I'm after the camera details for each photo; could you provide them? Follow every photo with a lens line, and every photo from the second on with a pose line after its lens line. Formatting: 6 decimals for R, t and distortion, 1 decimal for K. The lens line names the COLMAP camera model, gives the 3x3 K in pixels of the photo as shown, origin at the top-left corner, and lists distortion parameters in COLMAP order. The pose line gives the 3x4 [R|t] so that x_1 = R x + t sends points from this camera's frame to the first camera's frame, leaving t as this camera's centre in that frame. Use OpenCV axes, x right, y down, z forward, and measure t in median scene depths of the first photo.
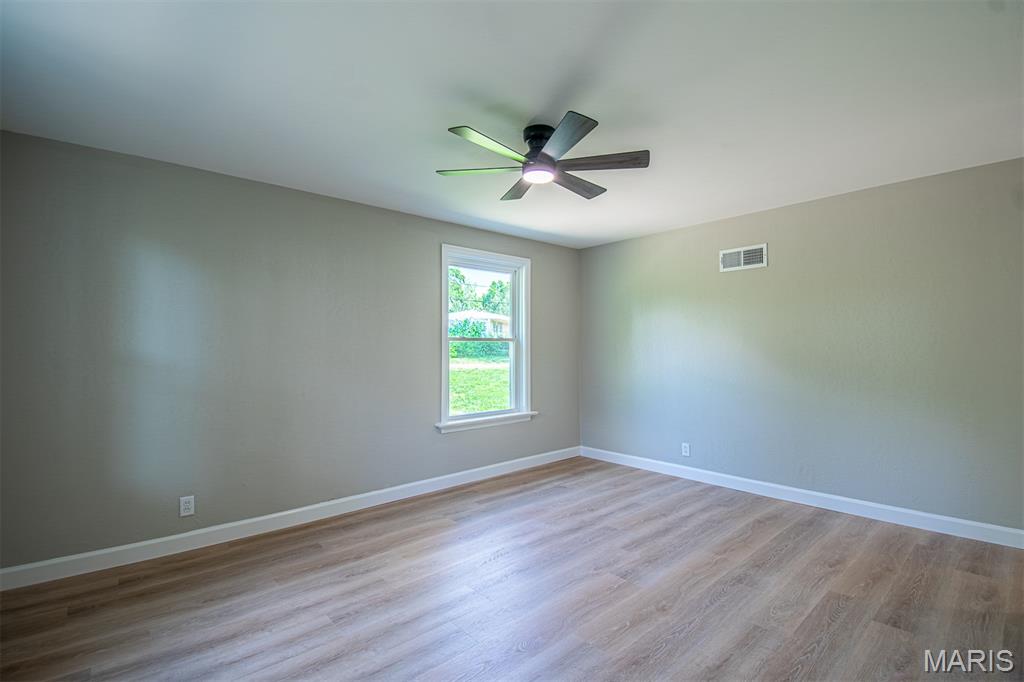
lens RADIAL K [[461.2, 0, 516.2], [0, 461.2, 339.6], [0, 0, 1]] dist [0.003302, -0.020561]
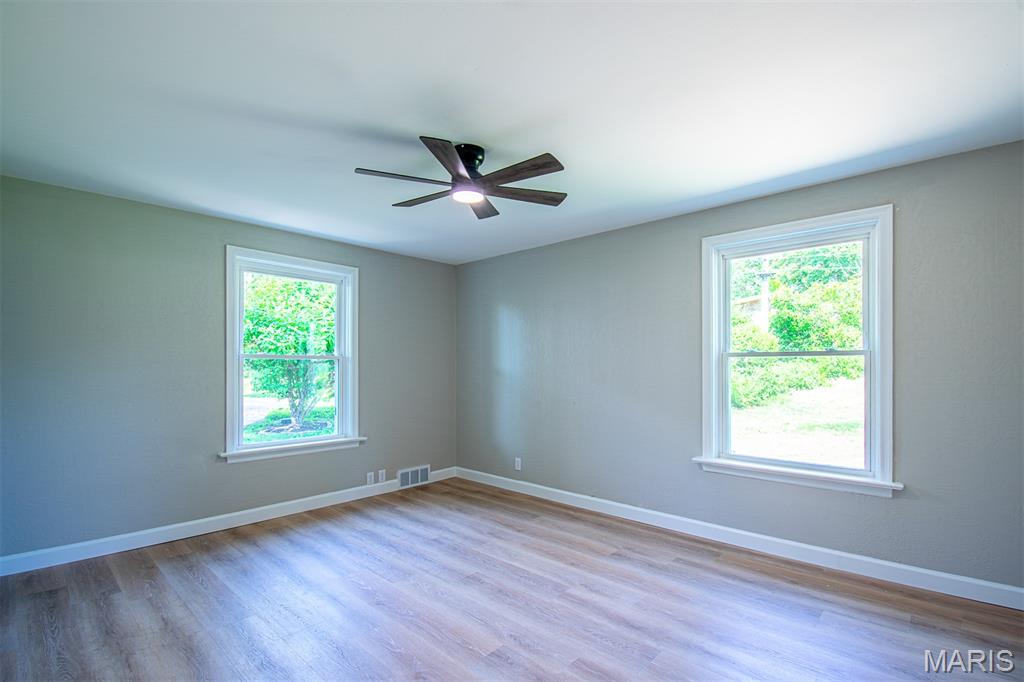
lens RADIAL K [[468.5, 0, 517.5], [0, 468.5, 363.7], [0, 0, 1]] dist [0.000990, -0.019851]
pose [[0.101060, 0.002382, -0.994877, 0.798152], [0.016629, 0.999853, 0.004083, 0.006543], [0.994741, -0.016956, 0.101006, 0.742308]]
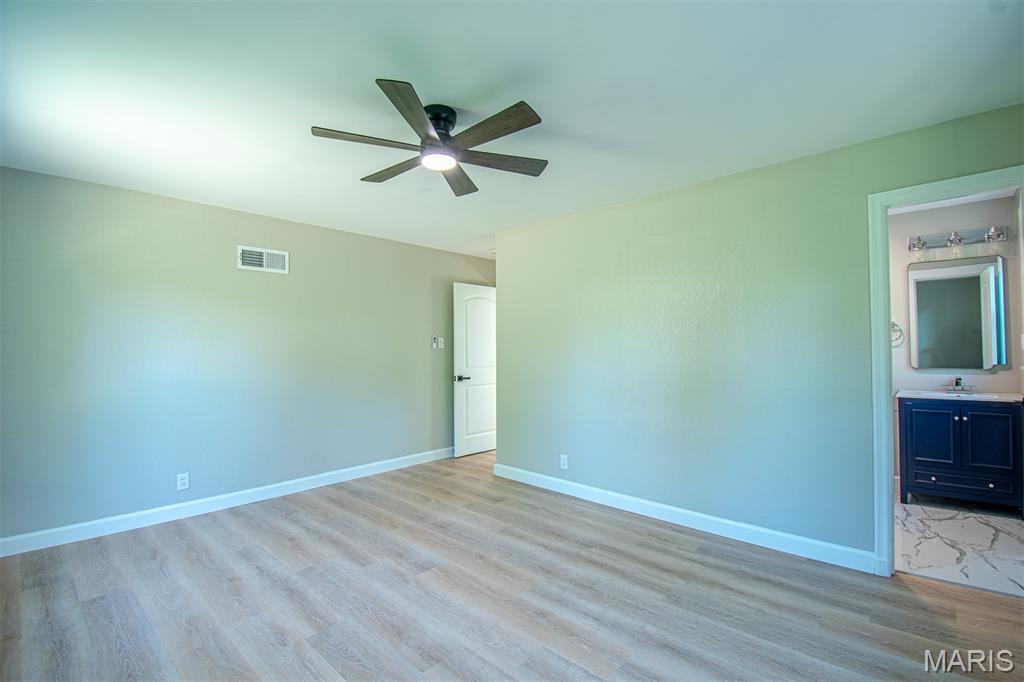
lens RADIAL K [[461.2, 0, 516.2], [0, 461.2, 339.6], [0, 0, 1]] dist [0.003302, -0.020561]
pose [[-0.103287, 0.024778, 0.994343, -0.644019], [-0.006436, 0.999652, -0.025579, 0.016191], [-0.994631, -0.009042, -0.103091, 0.697680]]
